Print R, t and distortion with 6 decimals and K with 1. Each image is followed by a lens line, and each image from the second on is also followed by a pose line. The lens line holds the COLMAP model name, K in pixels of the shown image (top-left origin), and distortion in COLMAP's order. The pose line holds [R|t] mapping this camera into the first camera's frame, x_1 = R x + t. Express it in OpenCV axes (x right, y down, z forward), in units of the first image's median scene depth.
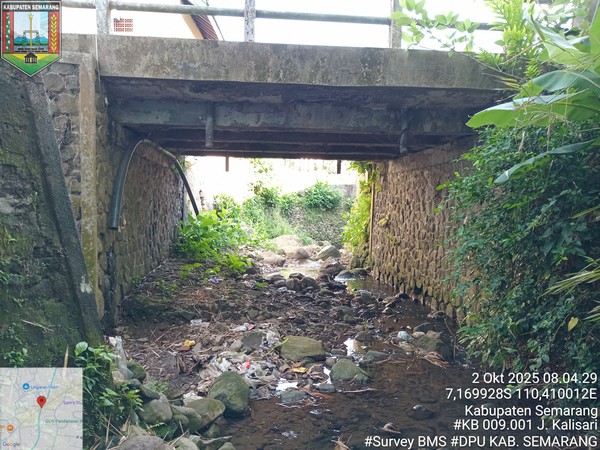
lens RADIAL K [[455.9, 0, 300.0], [0, 455.9, 225.0], [0, 0, 1]] dist [-0.005642, -0.004100]
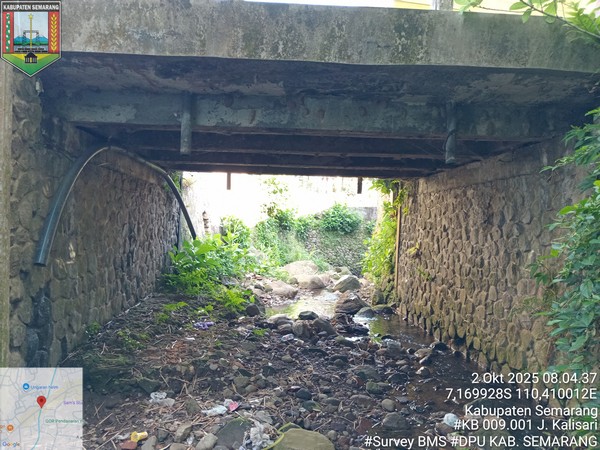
lens RADIAL K [[455.9, 0, 300.0], [0, 455.9, 225.0], [0, 0, 1]] dist [-0.005642, -0.004100]
pose [[0.999094, 0.010881, -0.041154, 0.014052], [-0.012855, 0.998764, -0.048020, -0.016681], [0.040580, 0.048505, 0.997998, 0.212951]]
